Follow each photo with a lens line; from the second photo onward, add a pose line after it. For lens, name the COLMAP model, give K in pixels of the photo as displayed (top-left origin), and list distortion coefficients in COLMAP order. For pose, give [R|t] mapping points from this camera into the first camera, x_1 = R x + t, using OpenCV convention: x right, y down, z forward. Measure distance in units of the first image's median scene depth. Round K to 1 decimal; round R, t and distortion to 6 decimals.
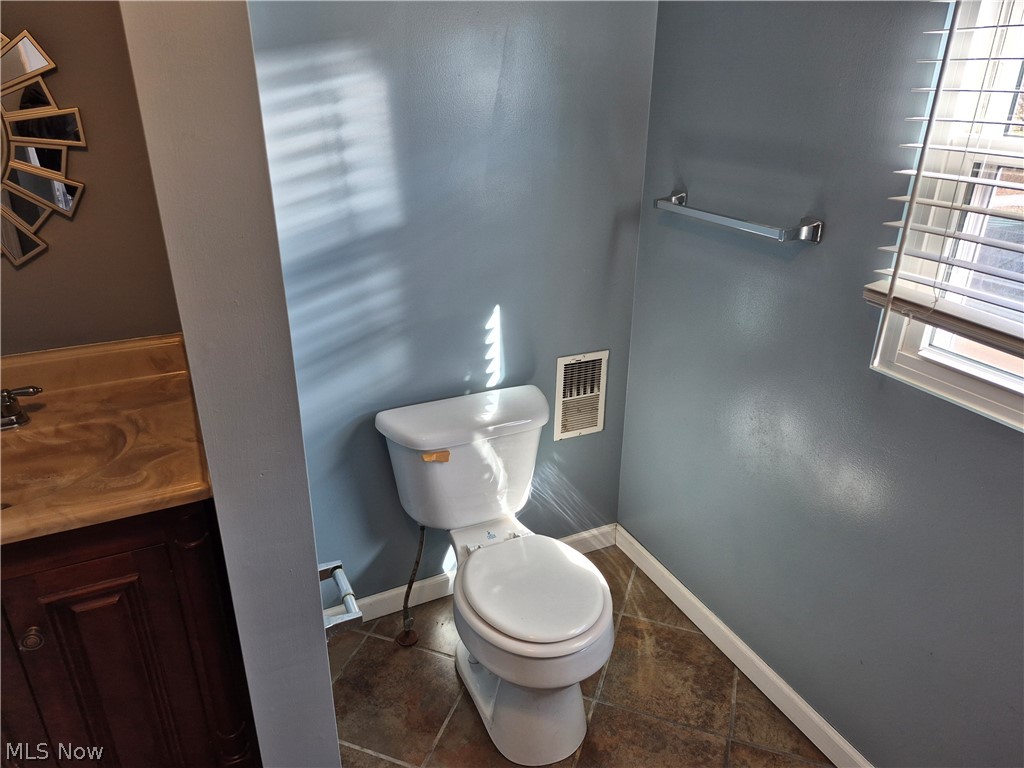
lens RADIAL K [[704.8, 0, 509.6], [0, 704.8, 388.9], [0, 0, 1]] dist [0.007288, -0.012245]
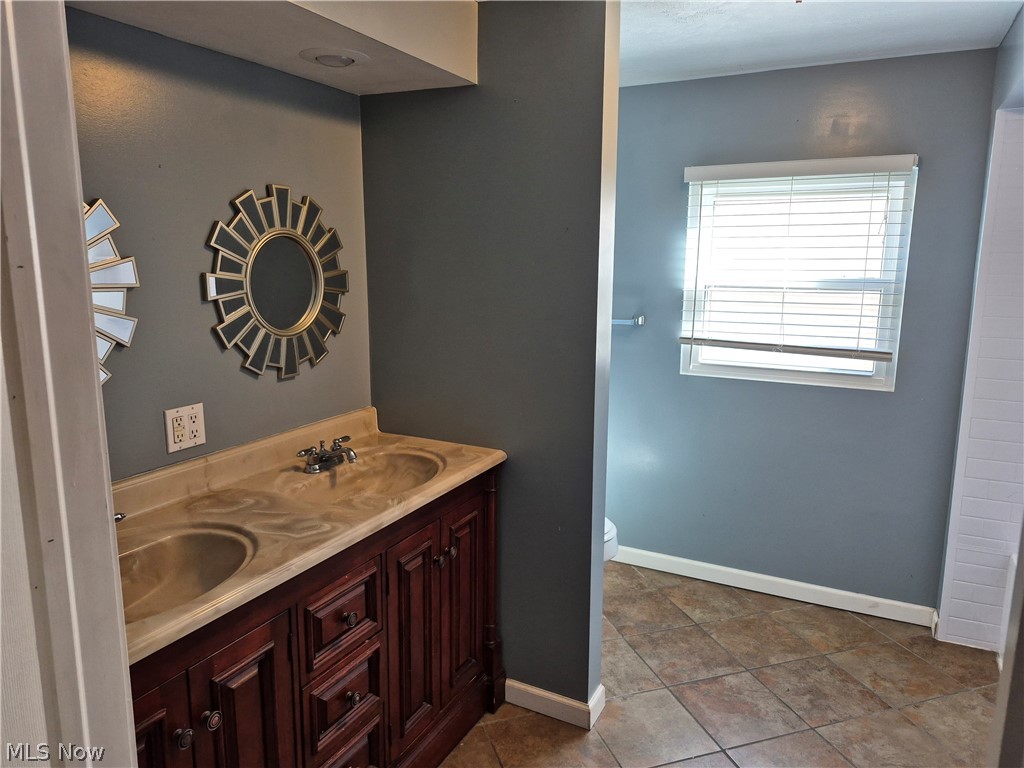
lens RADIAL K [[704.8, 0, 511.3], [0, 704.8, 381.5], [0, 0, 1]] dist [0.007288, -0.012245]
pose [[0.783096, -0.104250, 0.613100, -1.329254], [0.252624, 0.954172, -0.160425, 0.224542], [-0.568279, 0.280512, 0.773545, -0.460760]]
